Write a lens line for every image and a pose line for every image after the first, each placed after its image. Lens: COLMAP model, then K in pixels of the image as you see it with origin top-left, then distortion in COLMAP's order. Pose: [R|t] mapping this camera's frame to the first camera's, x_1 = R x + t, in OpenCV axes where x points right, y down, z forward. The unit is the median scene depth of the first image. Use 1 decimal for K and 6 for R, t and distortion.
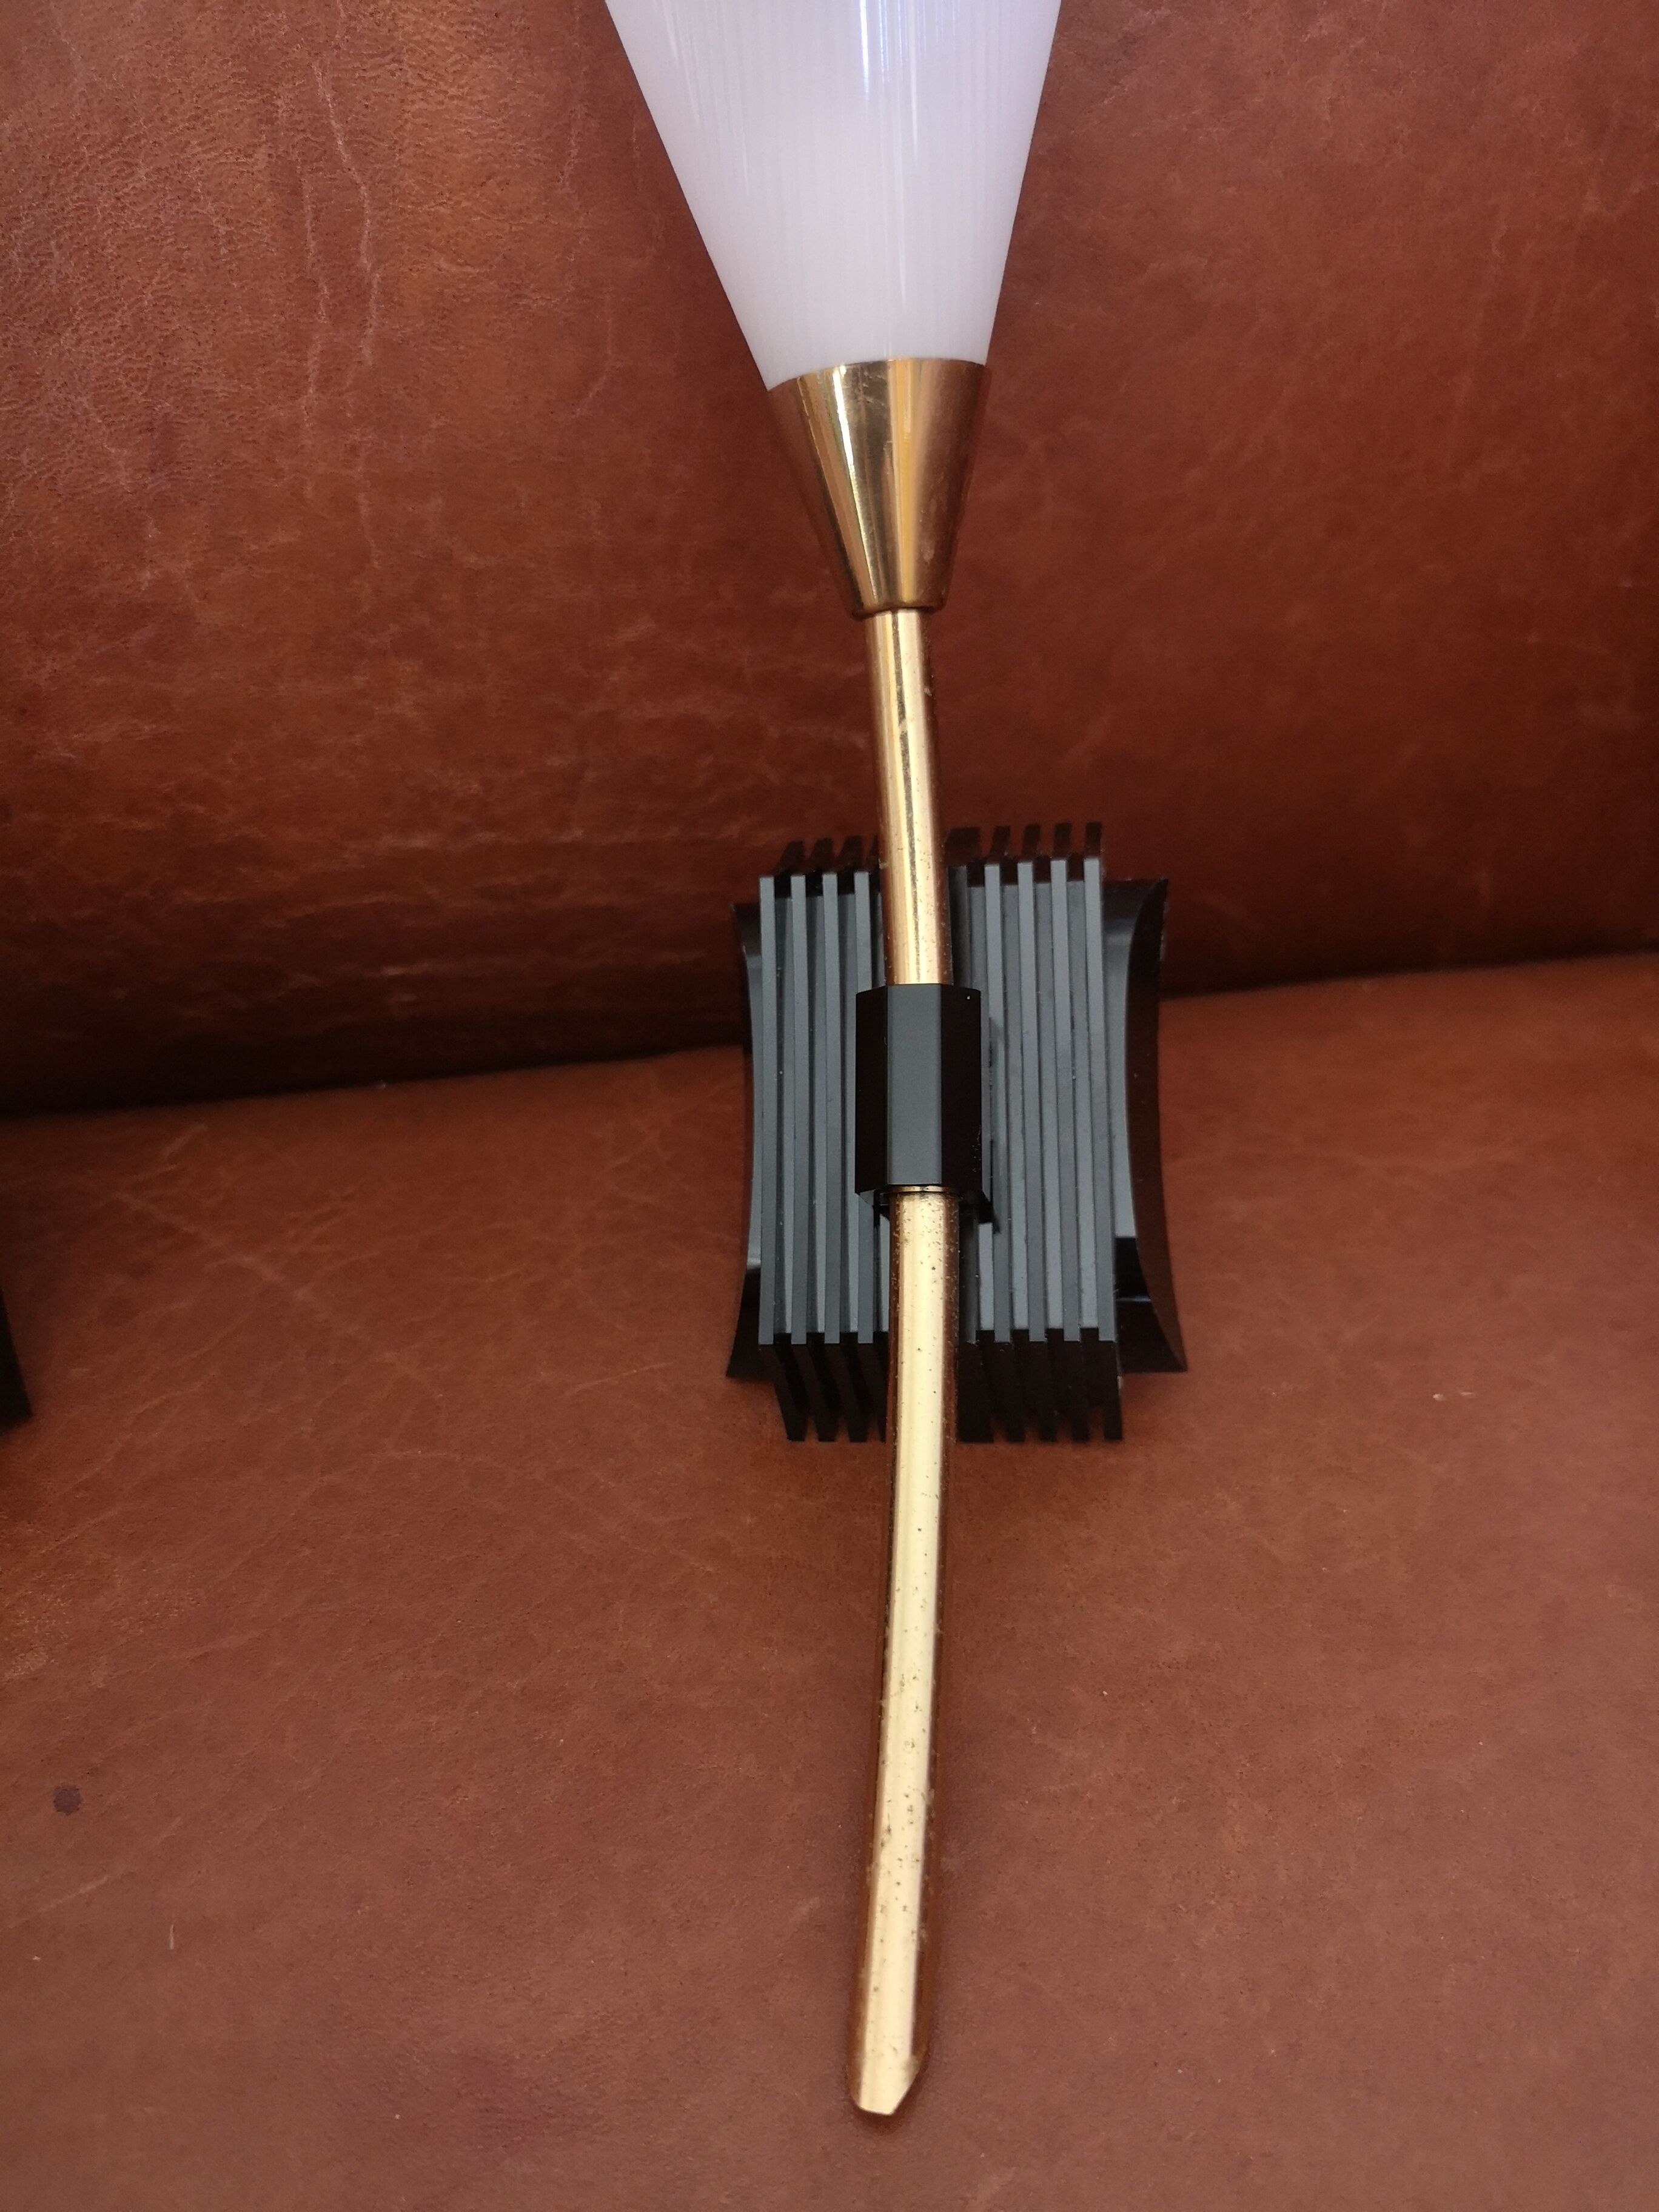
lens RADIAL K [[1862.5, 0, 829.5], [0, 1862.5, 1106.0], [0, 0, 1]] dist [-0.006327, -0.006293]
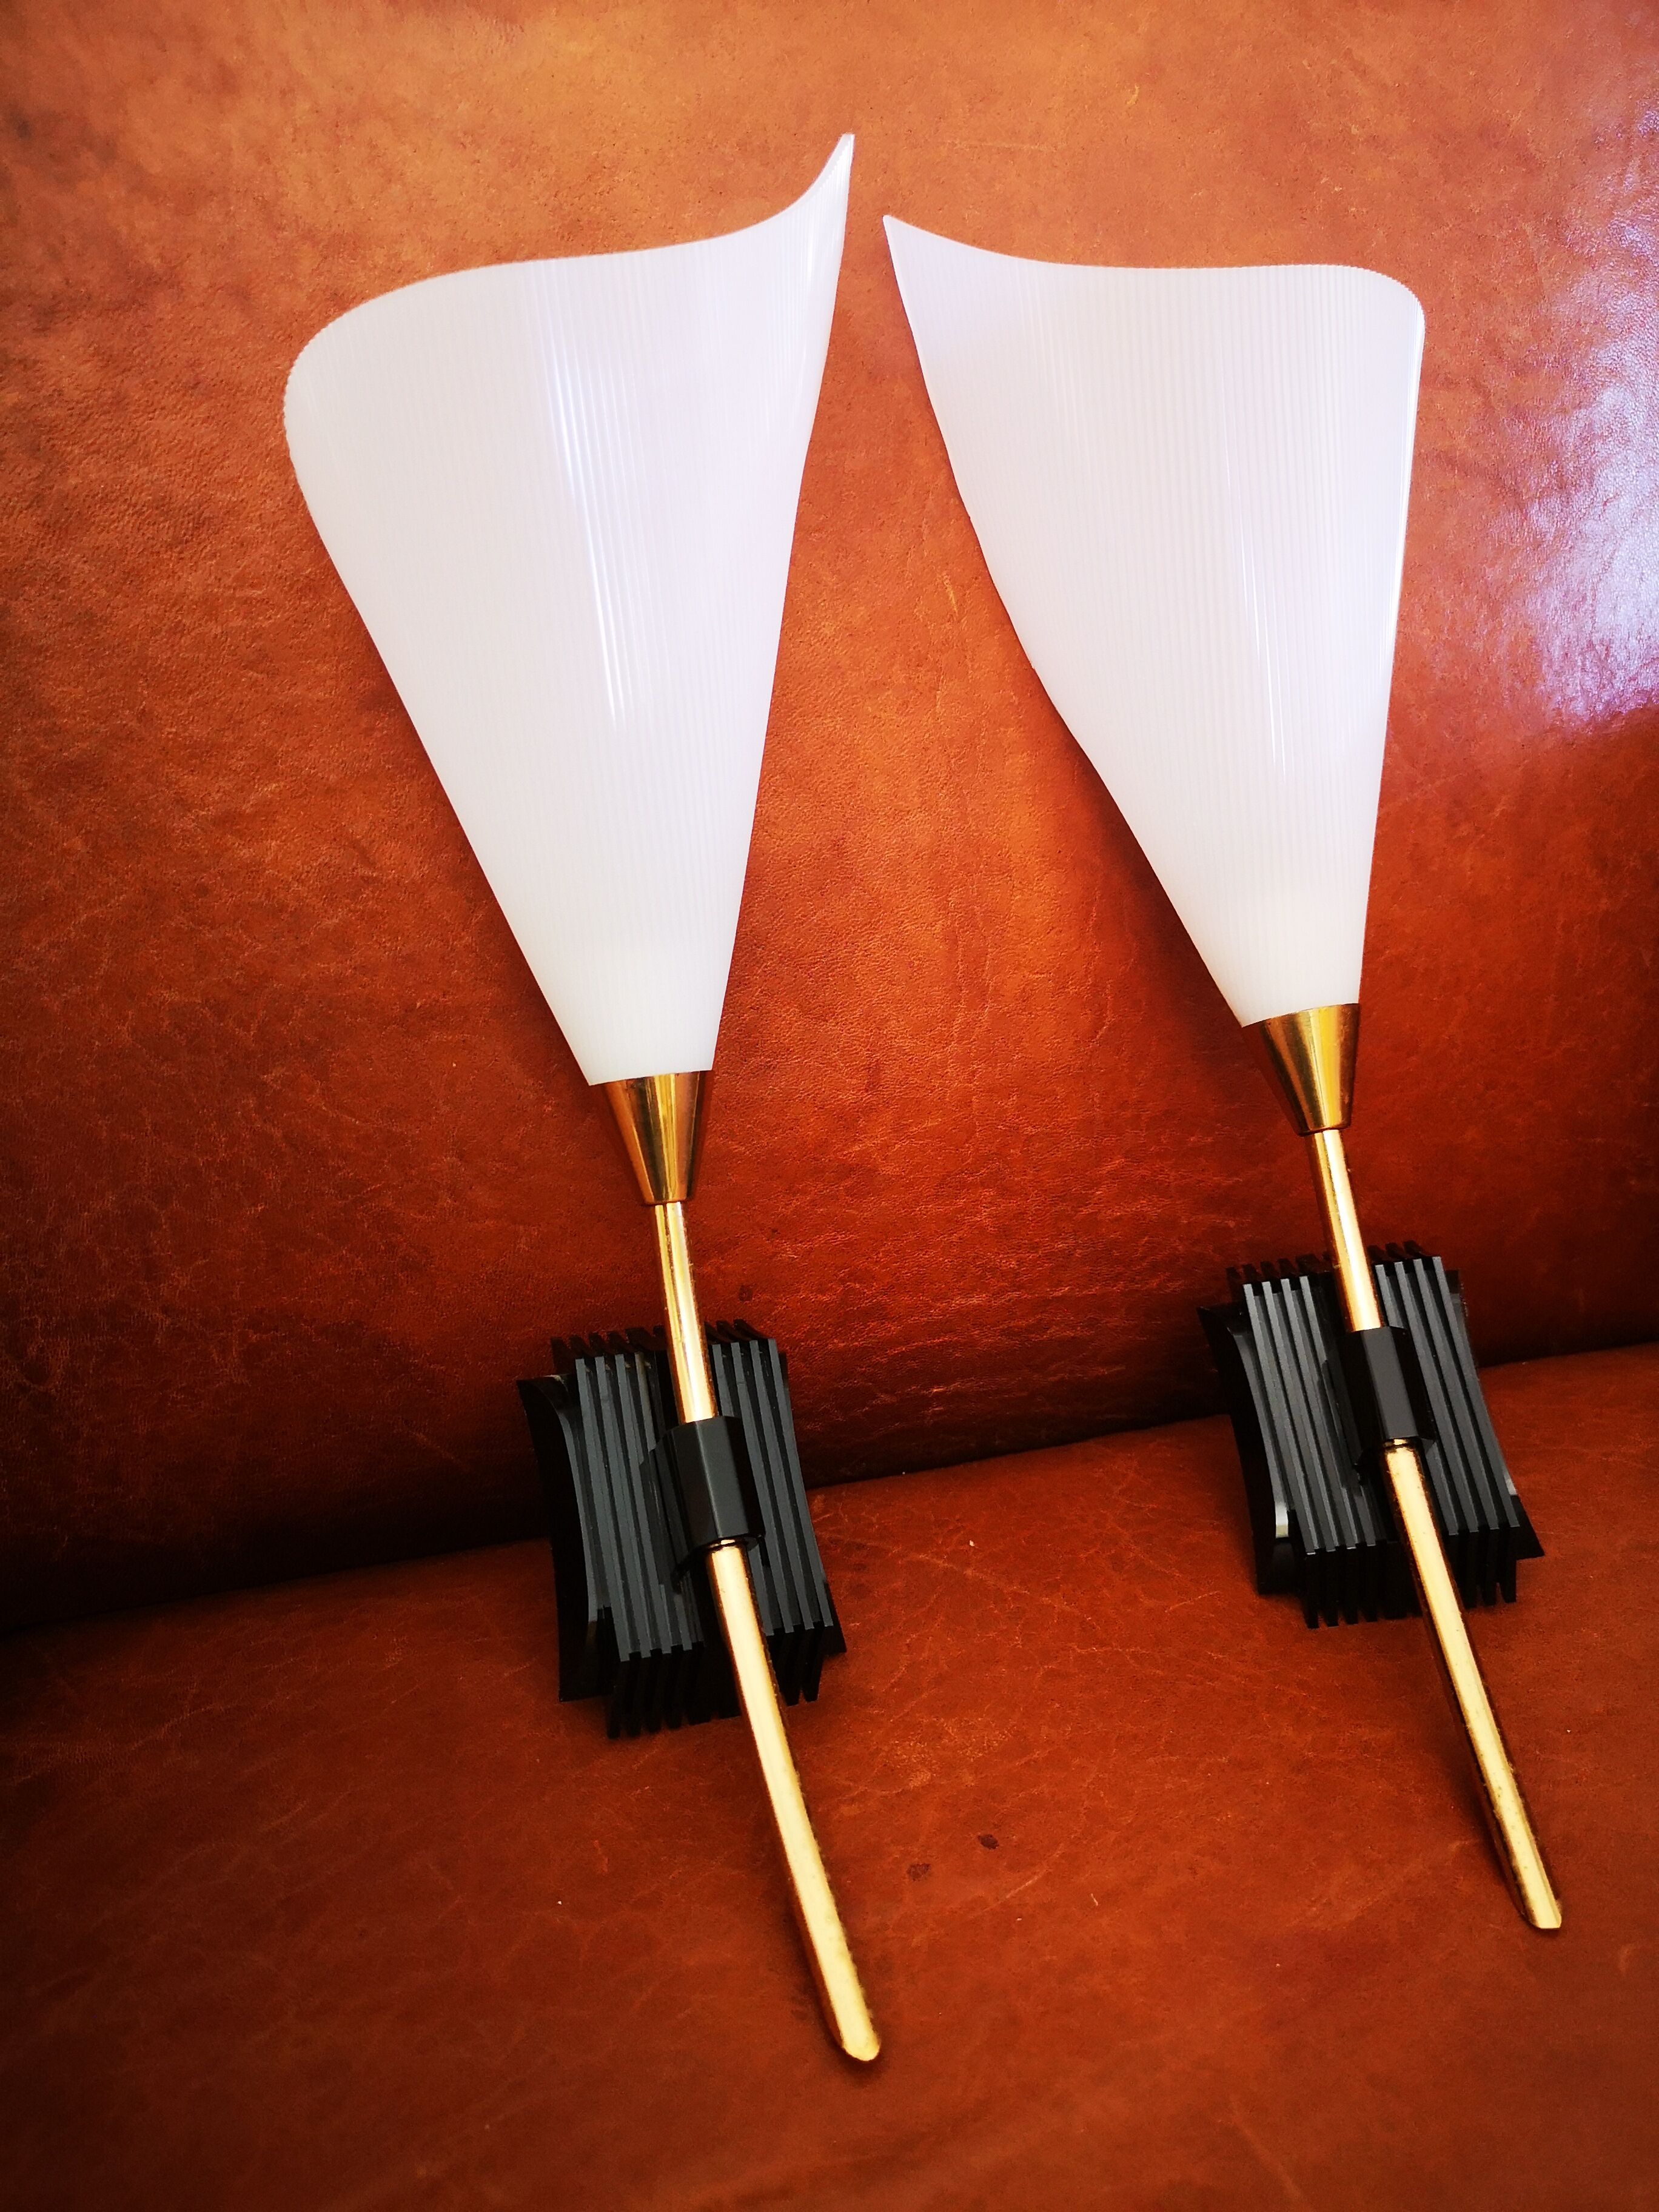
lens RADIAL K [[1759.6, 0, 829.5], [0, 1759.6, 1106.0], [0, 0, 1]] dist [0.002834, 0.000587]
pose [[0.995931, -0.058617, 0.068445, -0.487163], [0.076578, 0.950881, -0.299935, 0.161791], [-0.047502, 0.303956, 0.951501, -0.553946]]
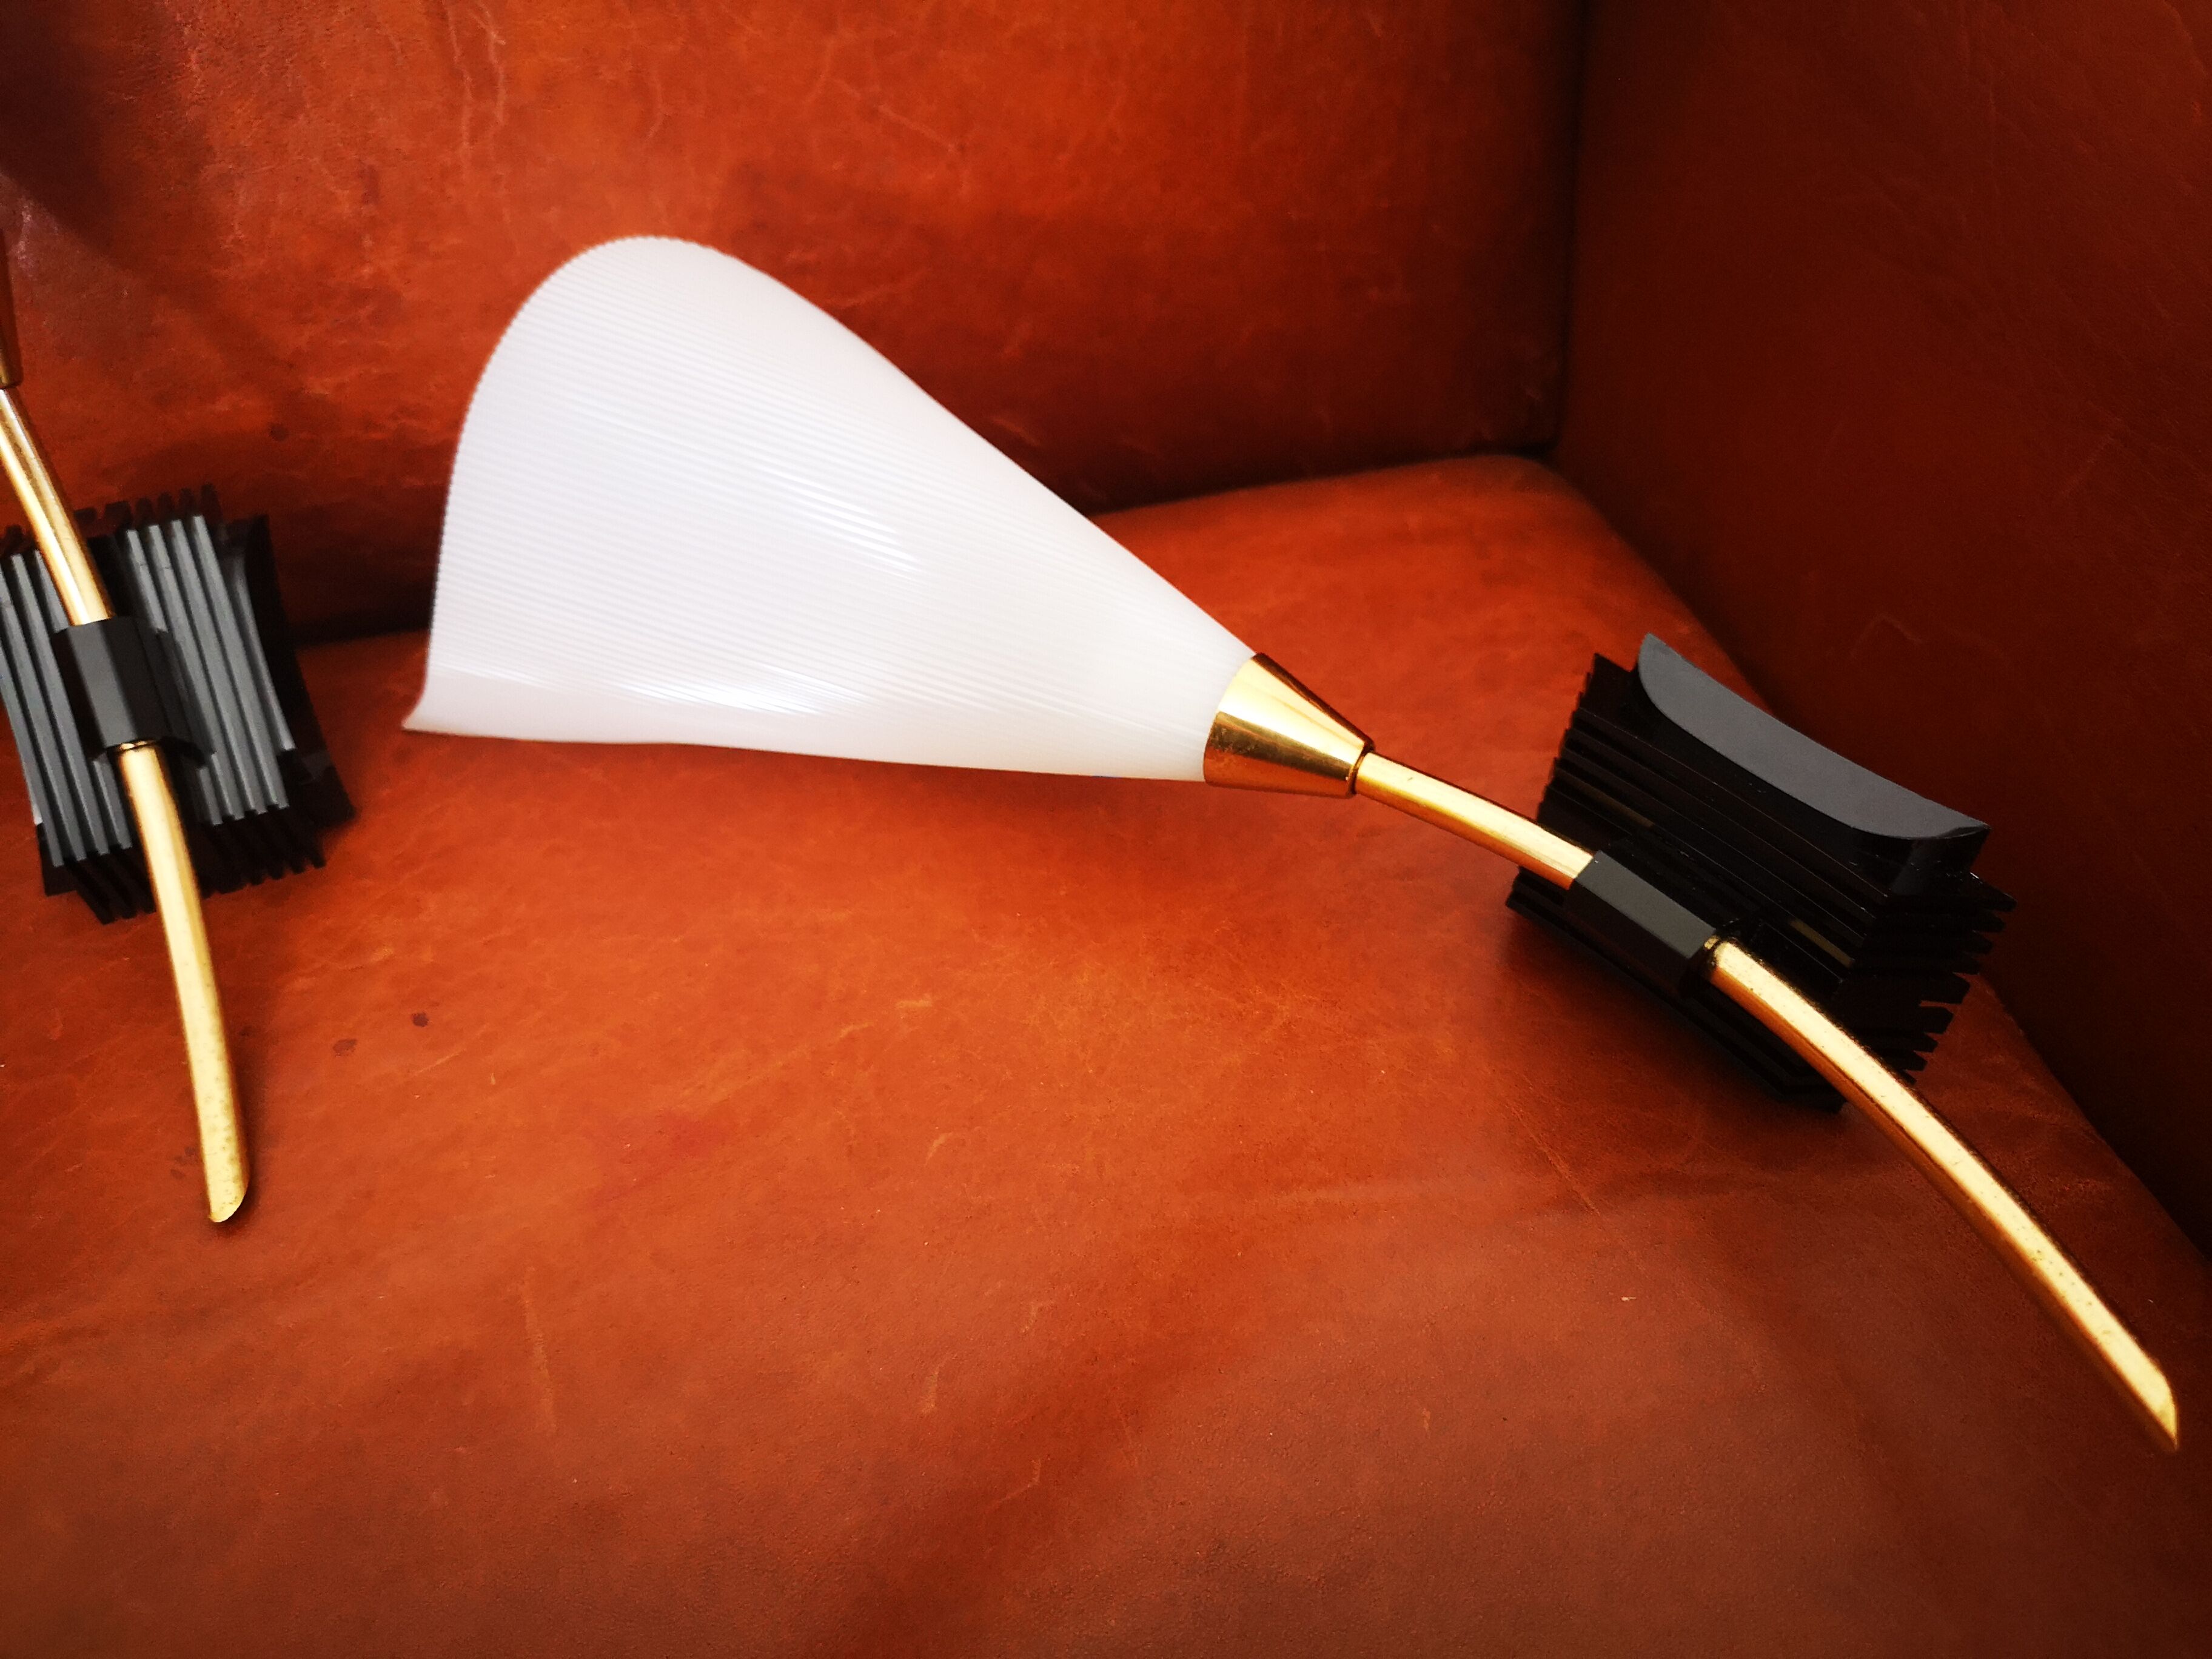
lens RADIAL K [[1747.8, 0, 1104.9], [0, 1747.8, 851.4], [0, 0, 1]] dist [0.045154, -0.100845]
pose [[0.995327, -0.073397, 0.062750, 0.105419], [0.064885, 0.989606, 0.128332, 0.038438], [-0.071517, -0.123660, 0.989744, -0.507768]]
